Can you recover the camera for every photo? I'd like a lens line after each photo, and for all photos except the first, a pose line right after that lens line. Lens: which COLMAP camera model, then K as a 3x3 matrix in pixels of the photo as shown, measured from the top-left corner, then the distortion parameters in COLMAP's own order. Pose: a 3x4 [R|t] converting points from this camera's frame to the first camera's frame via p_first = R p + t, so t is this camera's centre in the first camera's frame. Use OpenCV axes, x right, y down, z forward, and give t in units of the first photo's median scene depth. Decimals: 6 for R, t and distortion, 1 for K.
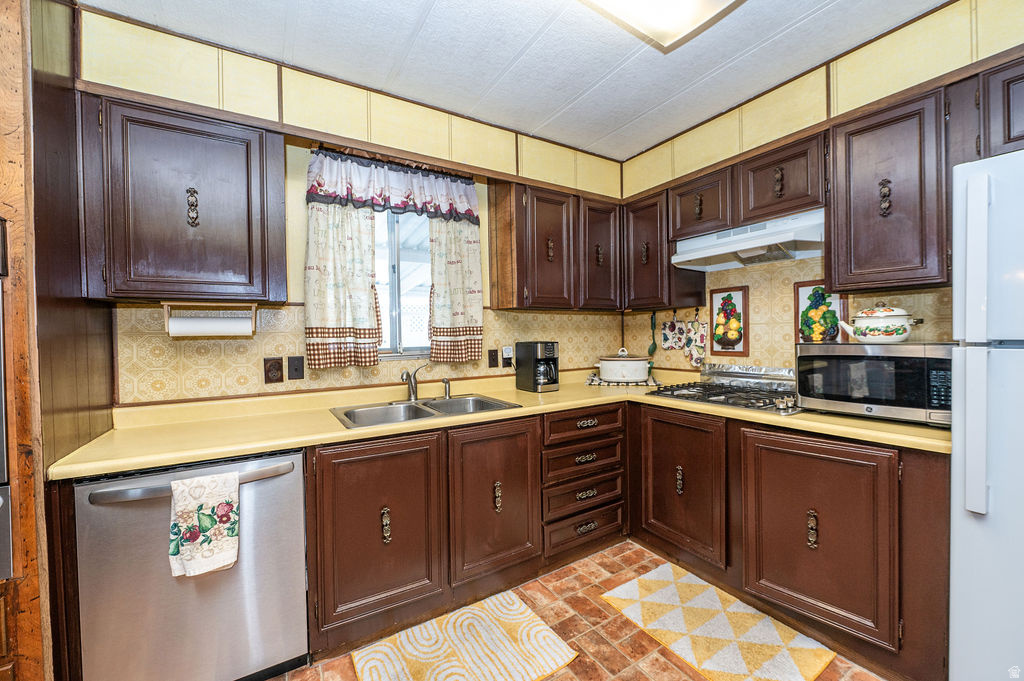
lens RADIAL K [[409.8, 0, 512.0], [0, 409.8, 340.5], [0, 0, 1]] dist [-0.002047, -0.000379]
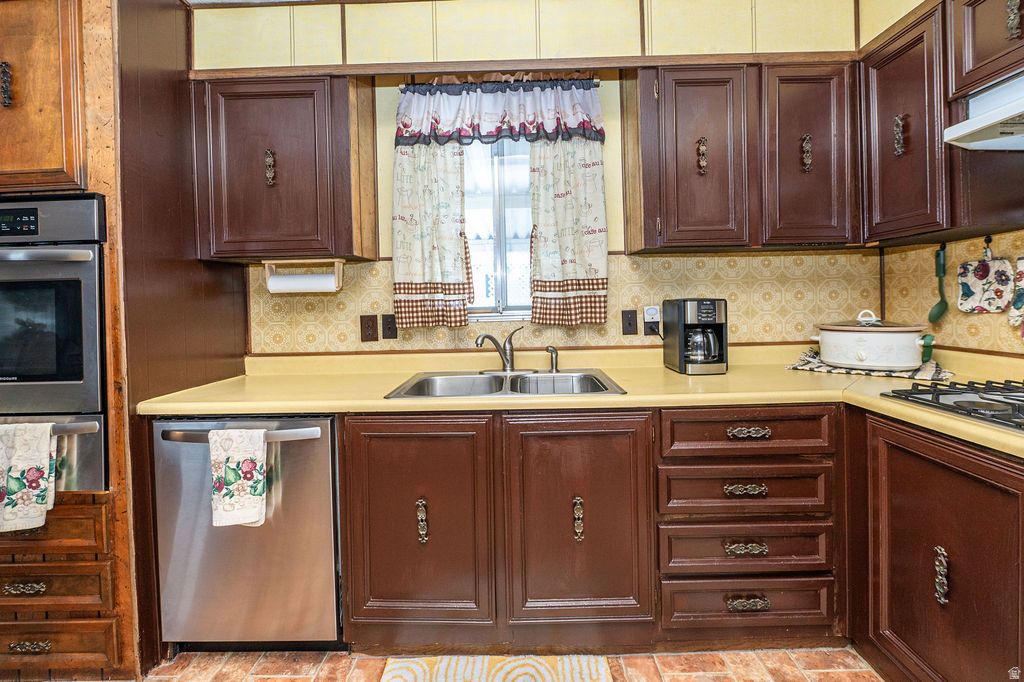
lens RADIAL K [[456.0, 0, 513.7], [0, 456.0, 305.5], [0, 0, 1]] dist [-0.003113, -0.000660]
pose [[0.844626, 0.004025, -0.535341, 0.251498], [-0.000734, 0.999980, 0.006359, 0.010879], [0.535356, -0.004978, 0.844612, 0.248539]]
